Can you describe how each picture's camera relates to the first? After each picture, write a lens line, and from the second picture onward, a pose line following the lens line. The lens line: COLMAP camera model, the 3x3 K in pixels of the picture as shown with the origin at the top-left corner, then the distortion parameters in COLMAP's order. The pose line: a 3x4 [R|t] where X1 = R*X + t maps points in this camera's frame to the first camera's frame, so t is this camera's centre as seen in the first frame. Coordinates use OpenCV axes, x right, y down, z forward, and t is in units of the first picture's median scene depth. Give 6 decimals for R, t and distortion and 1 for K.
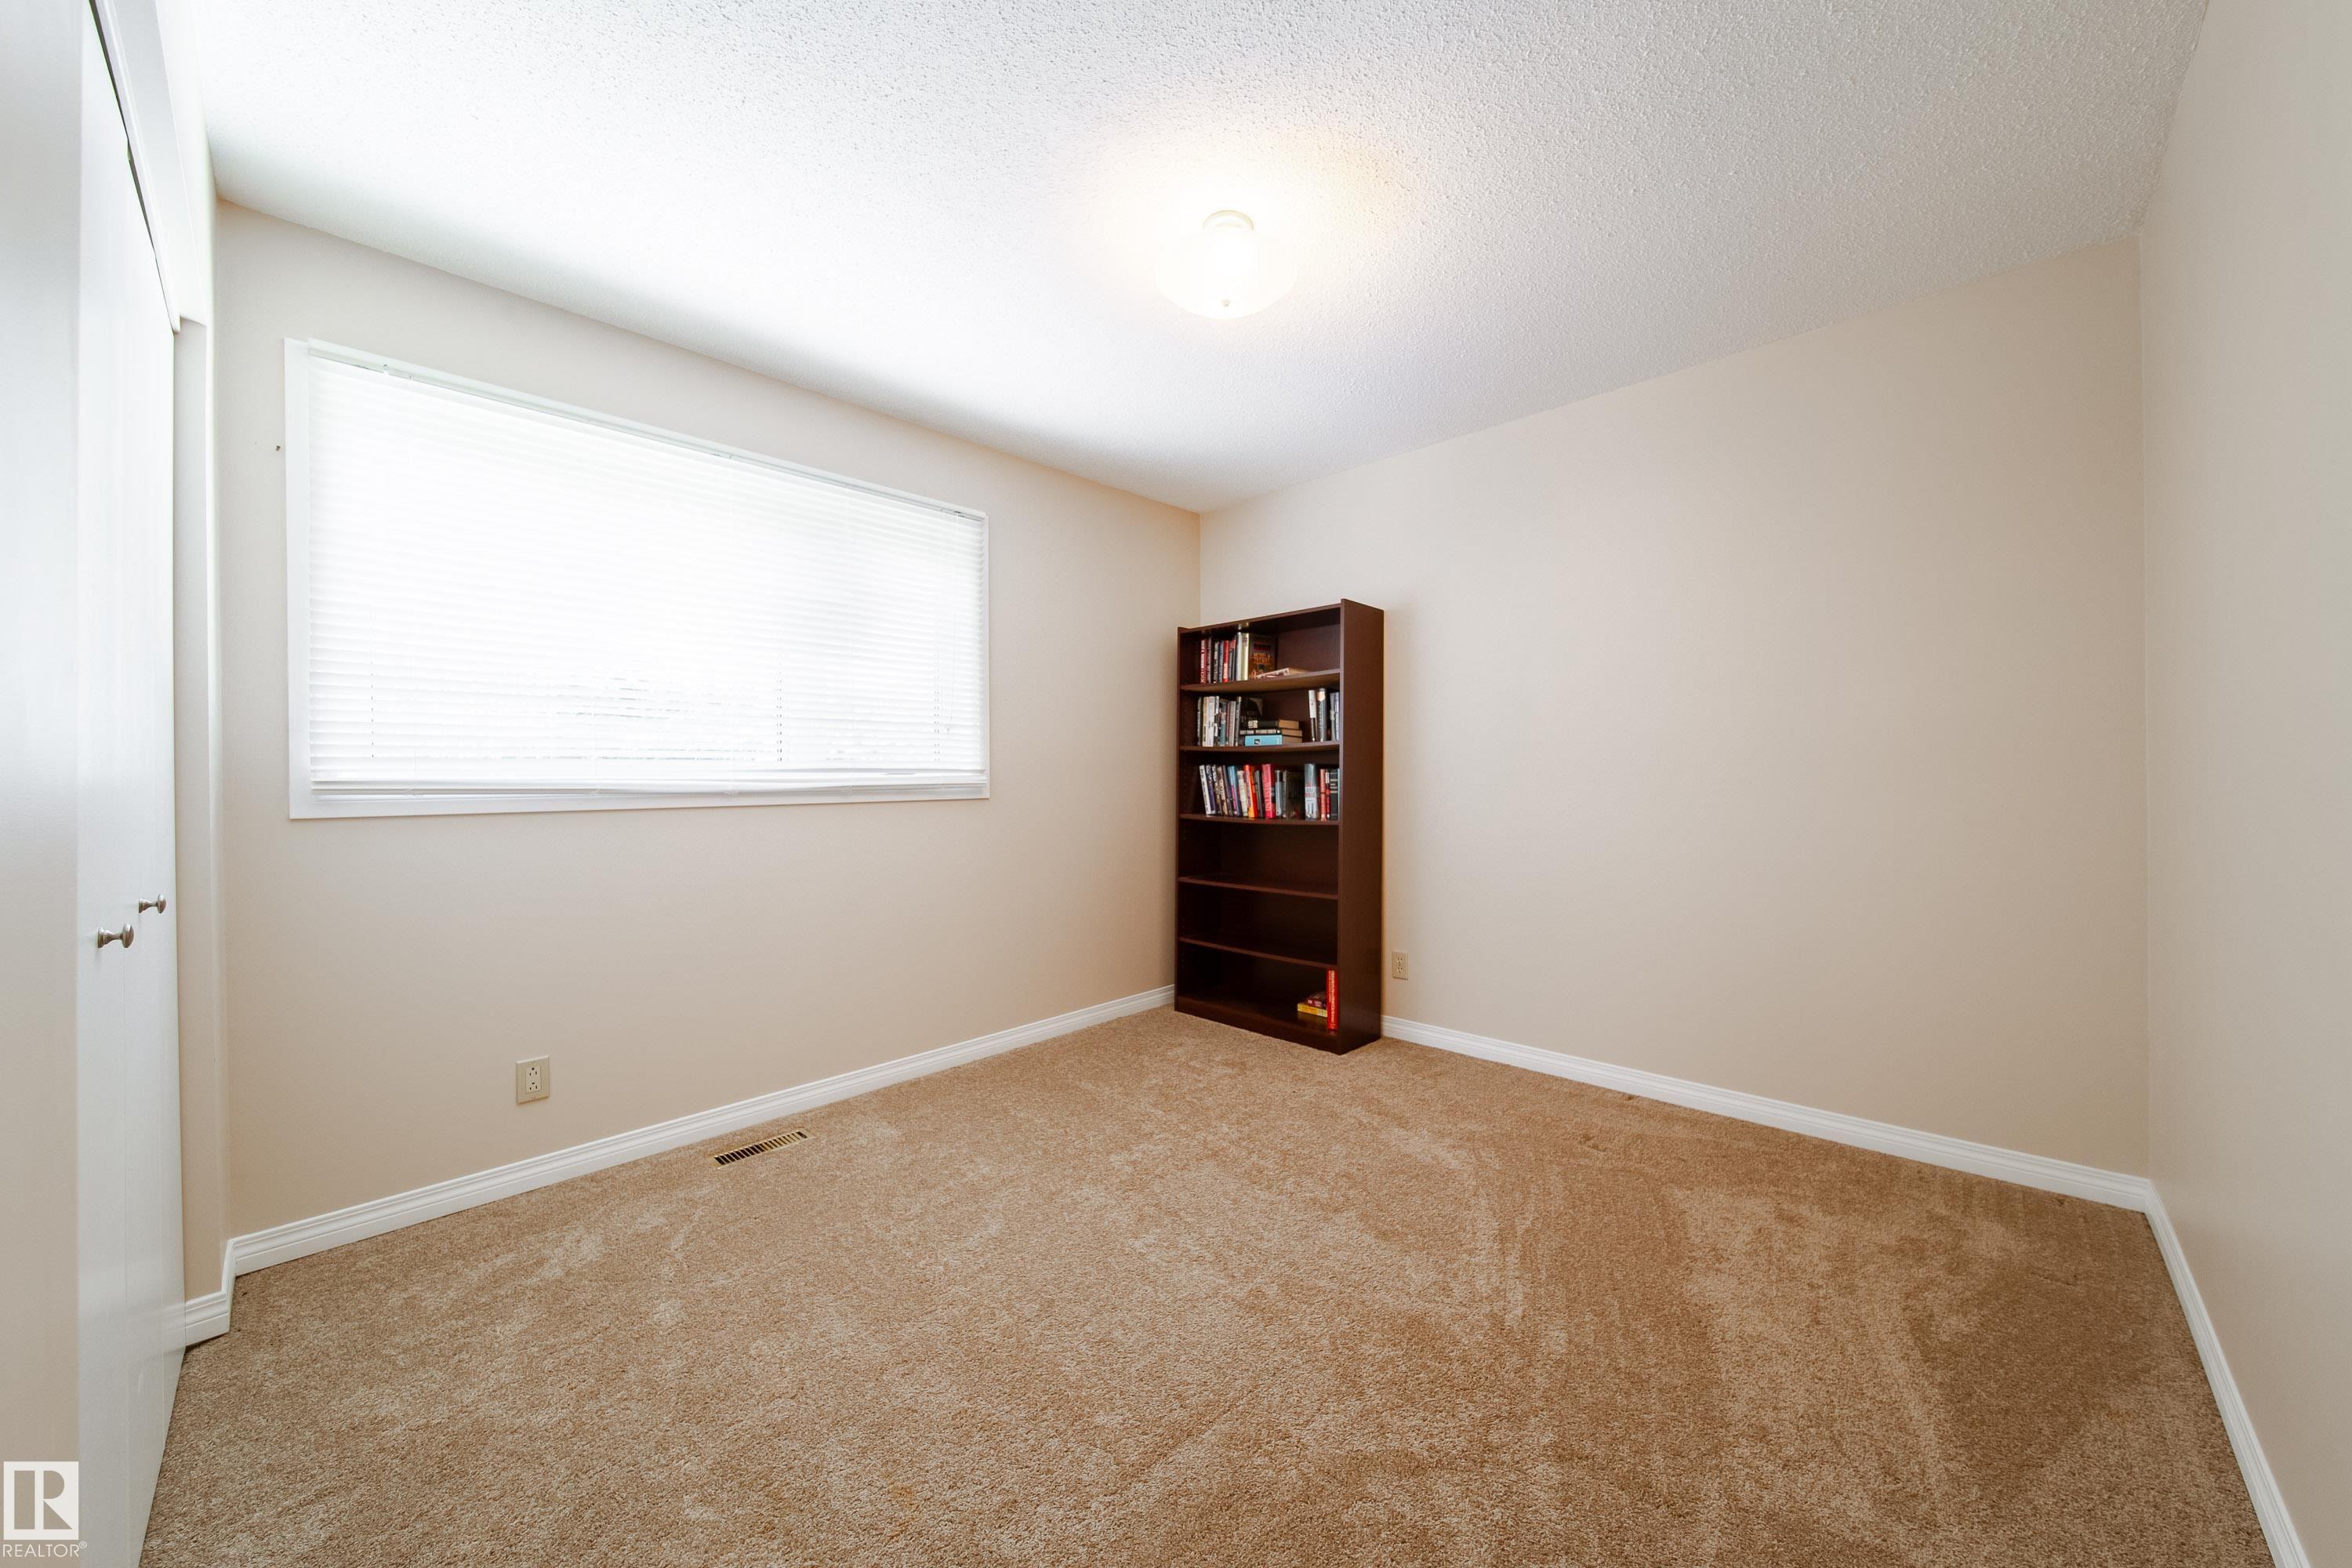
lens RADIAL K [[842.0, 0, 1172.3], [0, 842.0, 770.9], [0, 0, 1]] dist [0.002145, -0.000484]
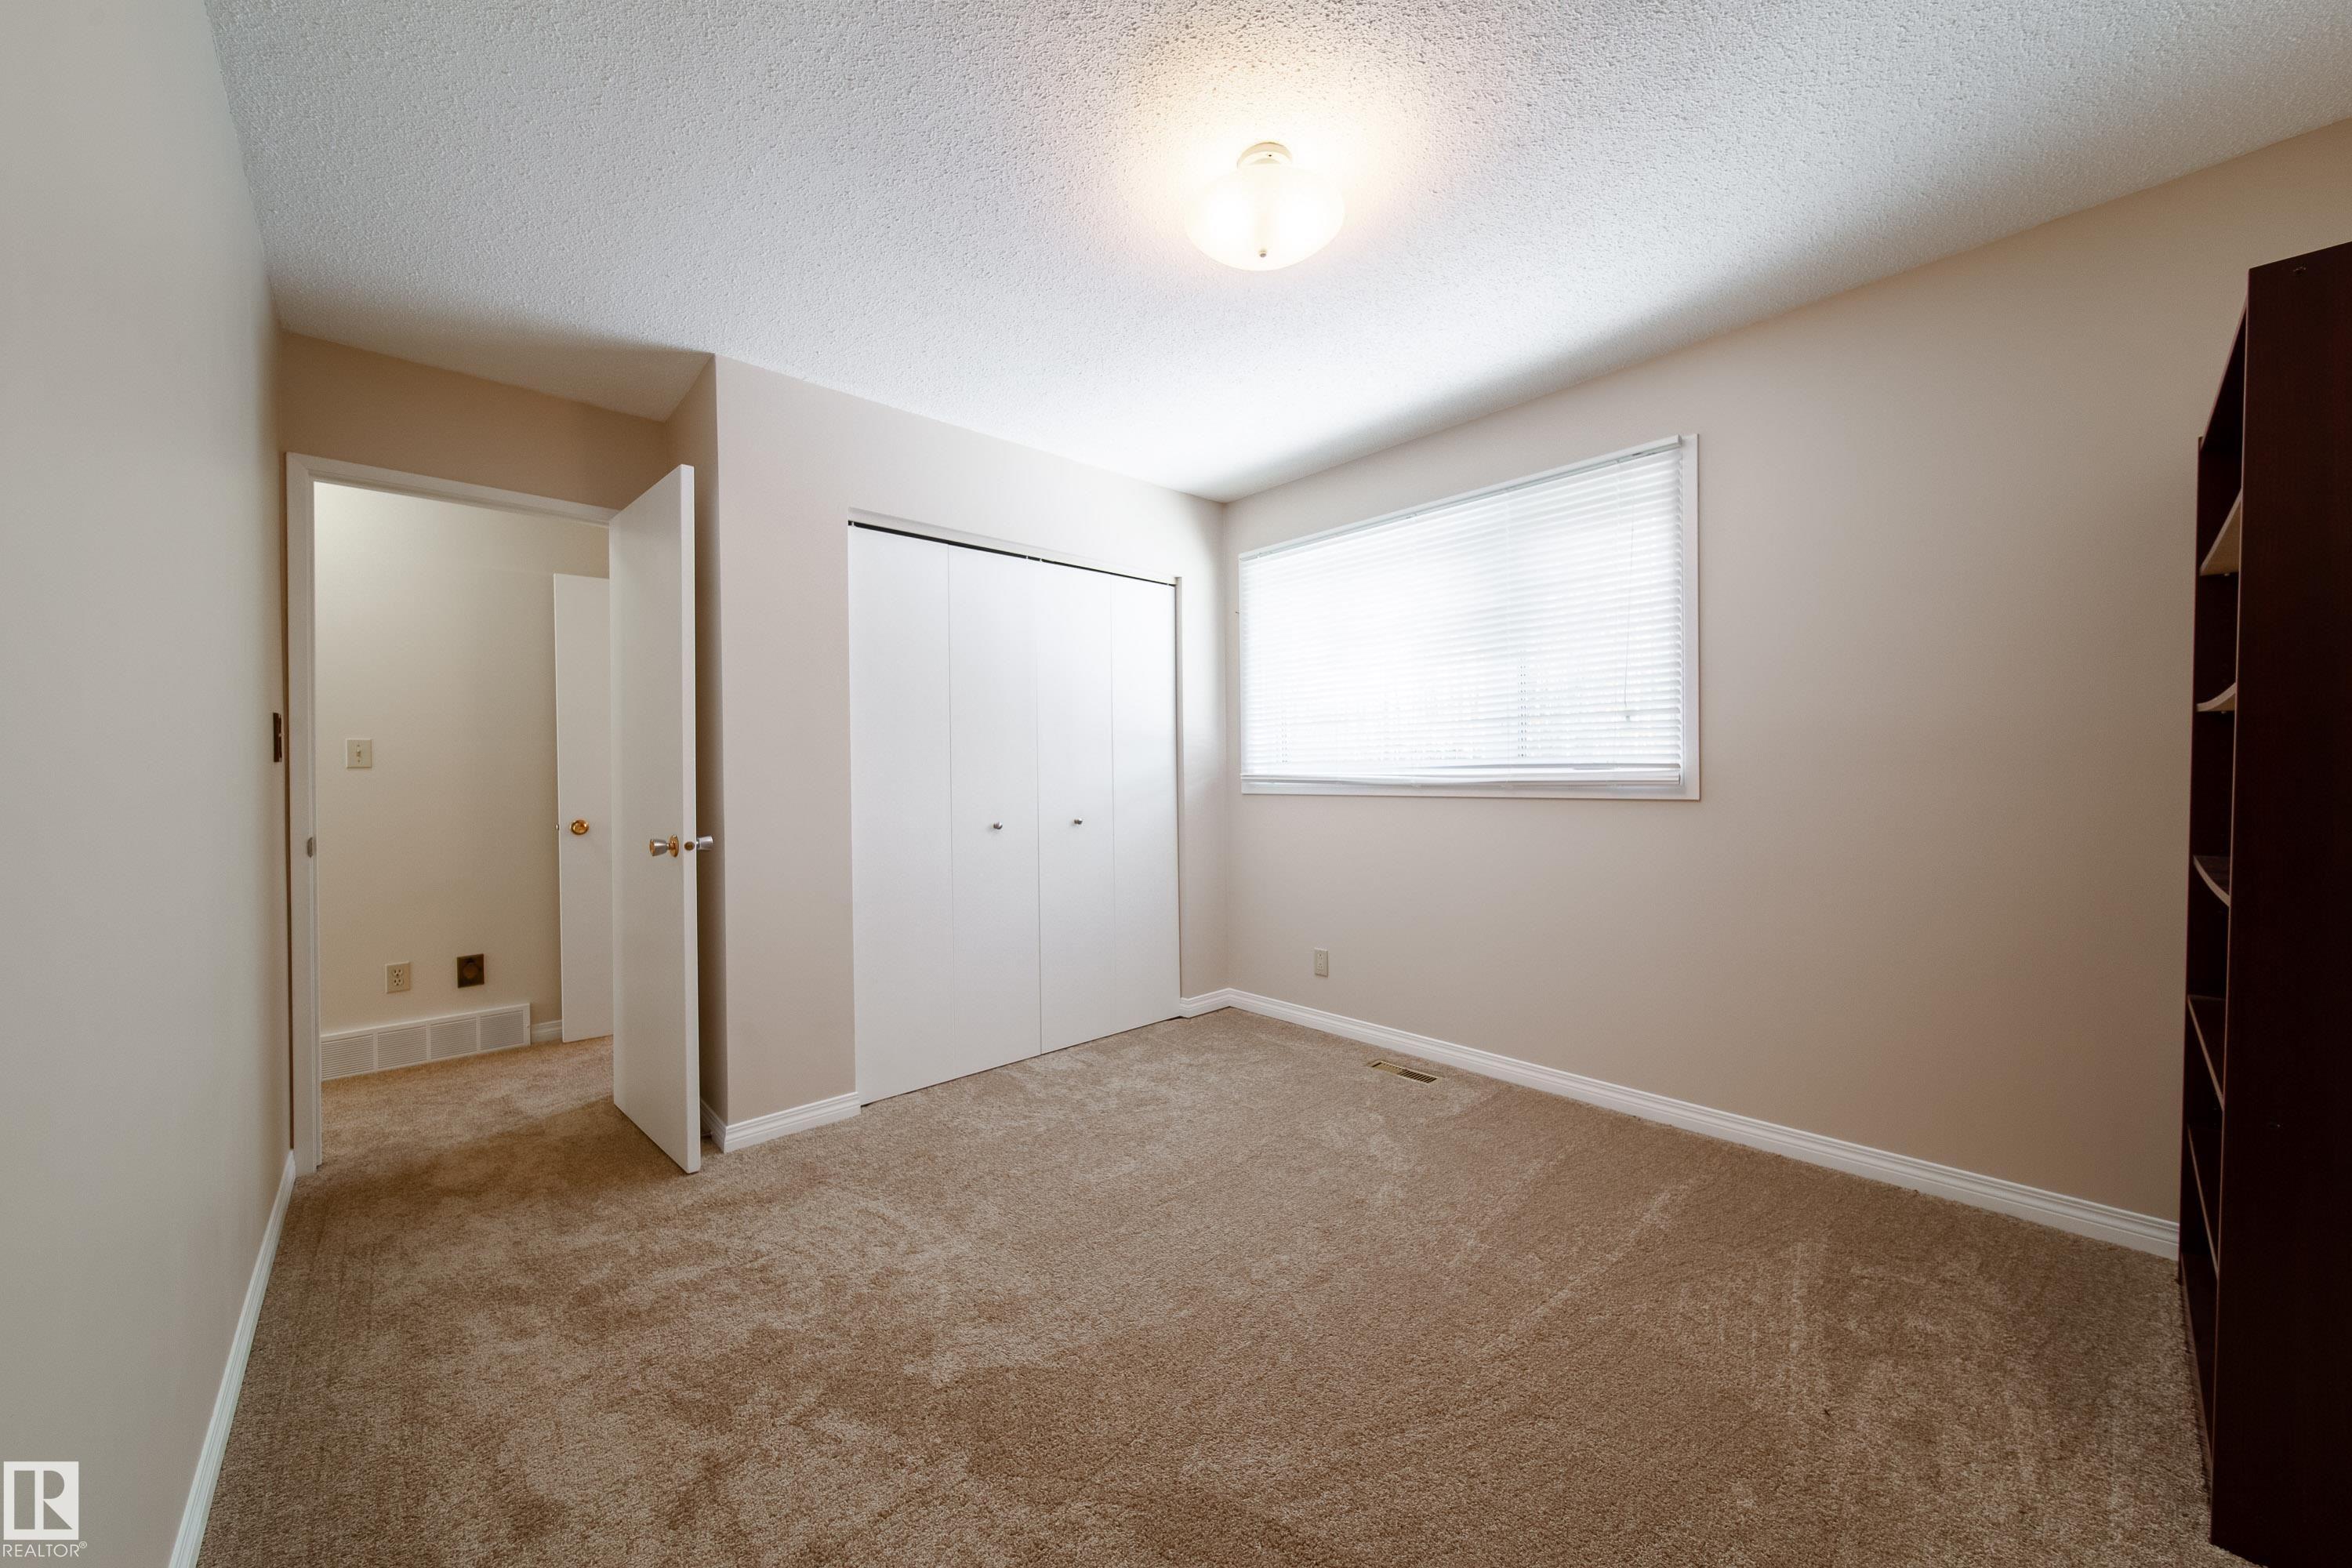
lens RADIAL K [[842.0, 0, 1178.7], [0, 842.0, 780.2], [0, 0, 1]] dist [0.002145, -0.000484]
pose [[-0.065851, 0.008969, -0.997789, 0.630231], [0.008345, 0.999930, 0.008438, 0.004313], [0.997795, -0.007771, -0.065922, 0.621862]]
